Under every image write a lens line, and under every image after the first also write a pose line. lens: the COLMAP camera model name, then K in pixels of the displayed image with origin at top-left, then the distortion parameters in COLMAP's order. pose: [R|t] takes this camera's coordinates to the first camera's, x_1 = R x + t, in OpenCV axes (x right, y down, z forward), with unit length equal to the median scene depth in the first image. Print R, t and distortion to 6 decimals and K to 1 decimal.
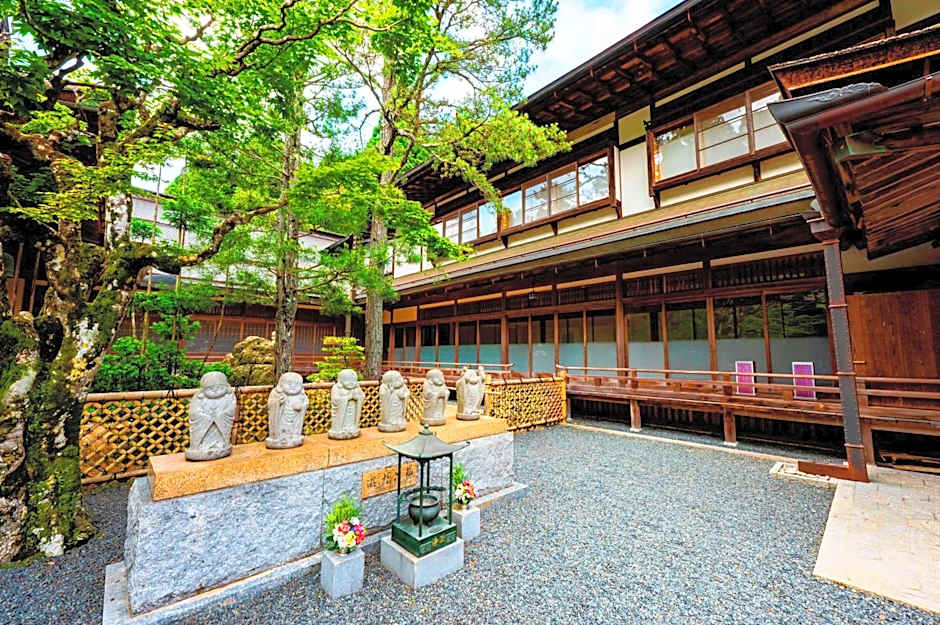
lens RADIAL K [[373.4, 0, 470.0], [0, 373.4, 312.5], [0, 0, 1]] dist [-0.001396, 0.000169]
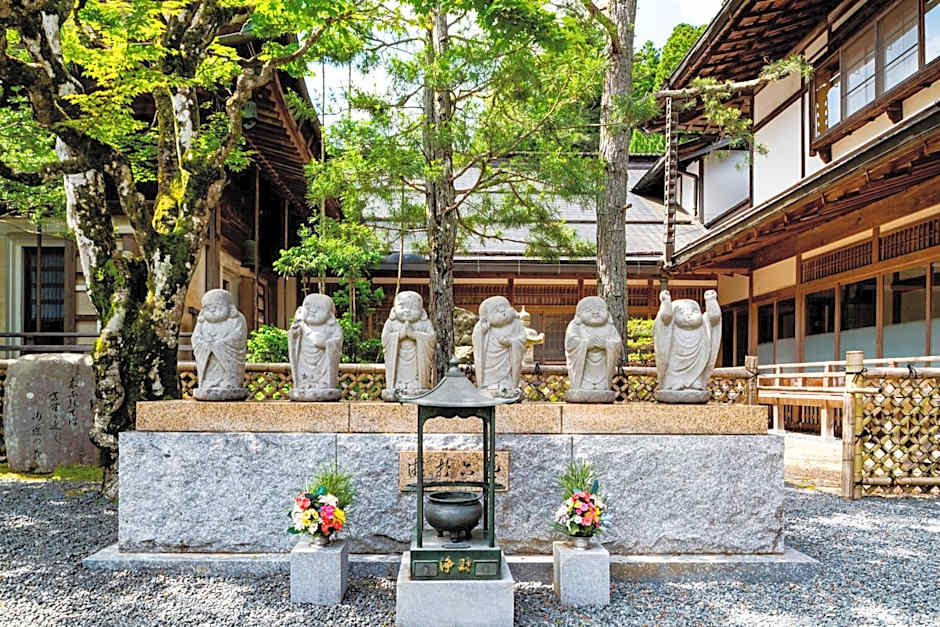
lens RADIAL K [[643.8, 0, 467.8], [0, 643.8, 386.2], [0, 0, 1]] dist [-0.011846, -0.002975]
pose [[0.746602, -0.001817, -0.665268, 0.506580], [0.075882, 0.993702, 0.082446, 0.267305], [0.660929, -0.112036, 0.742038, 0.338720]]
